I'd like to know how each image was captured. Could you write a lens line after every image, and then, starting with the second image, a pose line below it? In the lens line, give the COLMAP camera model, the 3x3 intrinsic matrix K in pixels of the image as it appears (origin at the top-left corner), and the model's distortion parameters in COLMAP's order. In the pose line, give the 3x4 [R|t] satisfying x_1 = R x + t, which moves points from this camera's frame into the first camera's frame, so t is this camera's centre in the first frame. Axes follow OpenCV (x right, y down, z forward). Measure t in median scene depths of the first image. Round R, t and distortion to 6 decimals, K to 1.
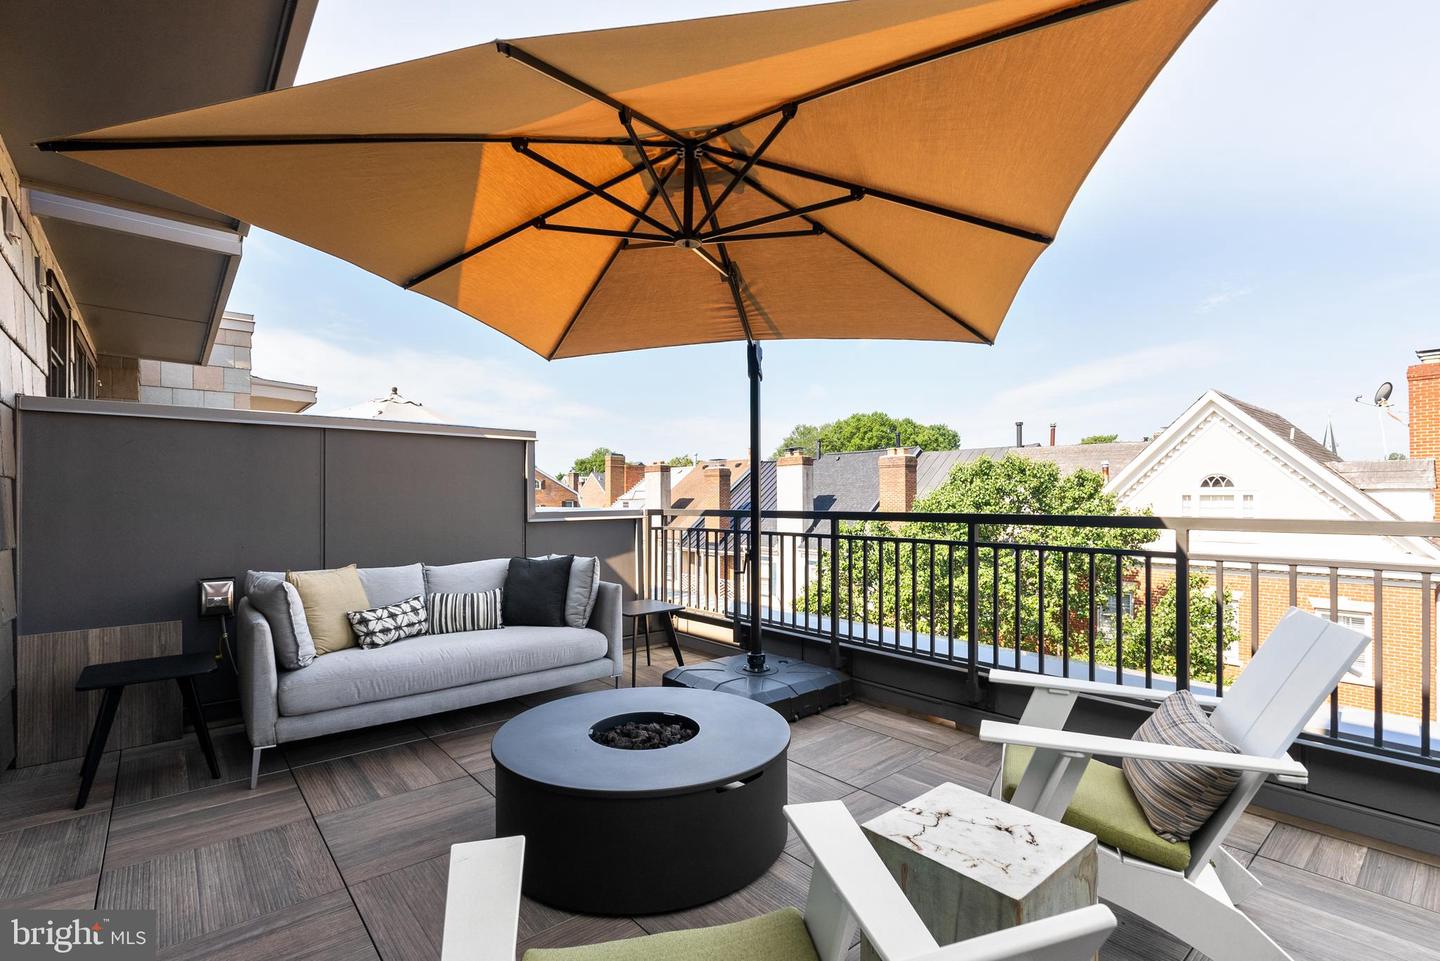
lens RADIAL K [[654.6, 0, 718.8], [0, 654.6, 493.9], [0, 0, 1]] dist [-0.001818, 0.000529]
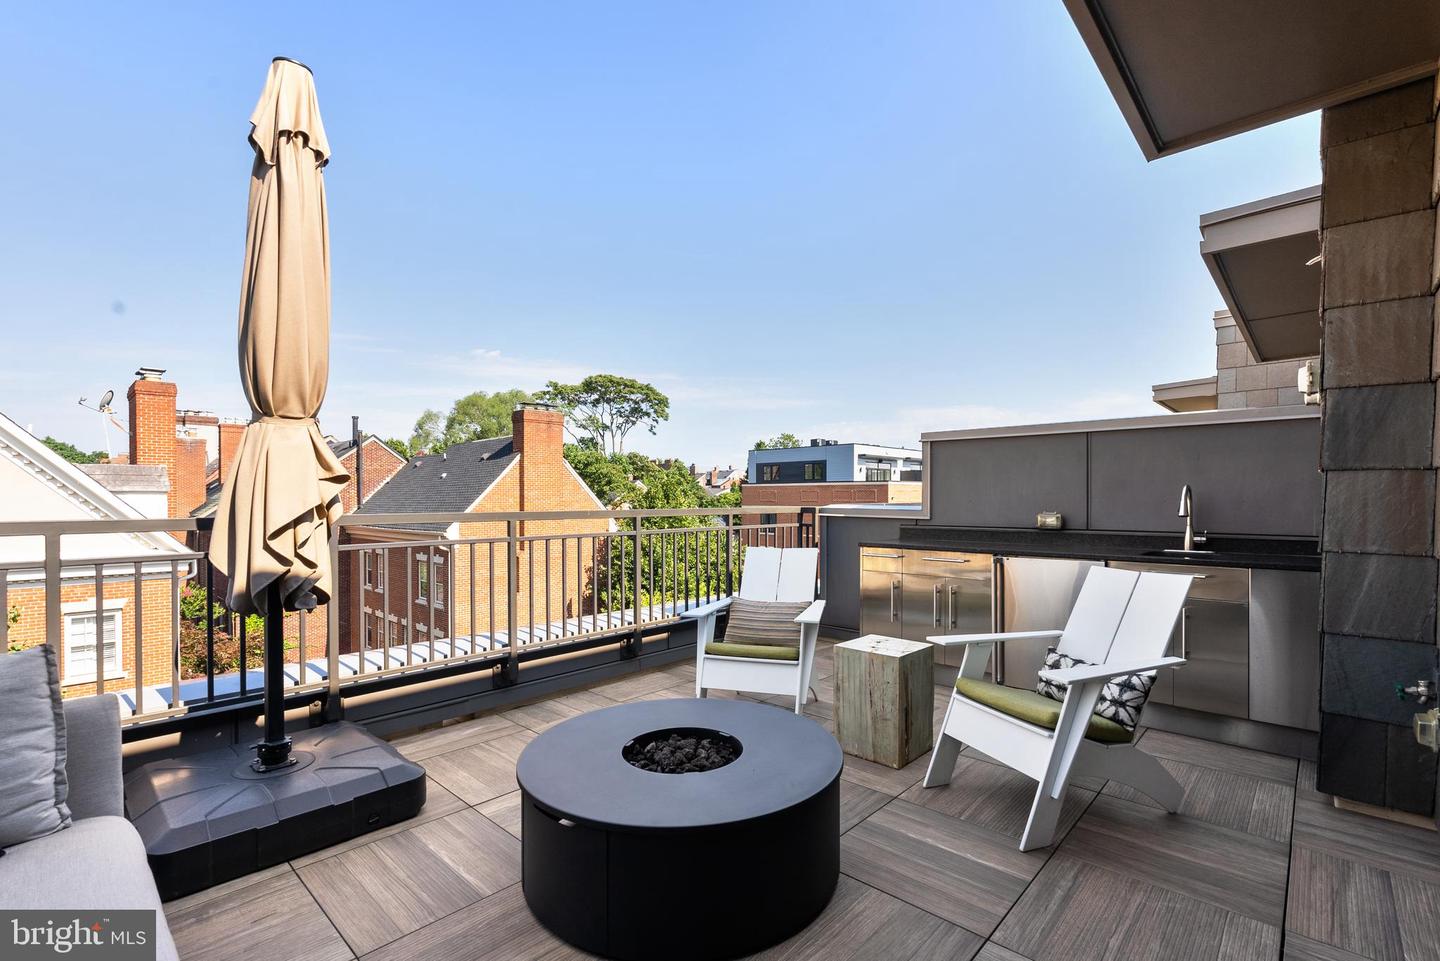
lens RADIAL K [[654.6, 0, 717.5], [0, 654.6, 494.7], [0, 0, 1]] dist [-0.001818, 0.000529]
pose [[-0.108398, 0.008352, 0.994072, -0.834356], [-0.007090, 0.999933, -0.009175, 0.005679], [-0.994082, -0.008042, -0.108332, 0.835765]]
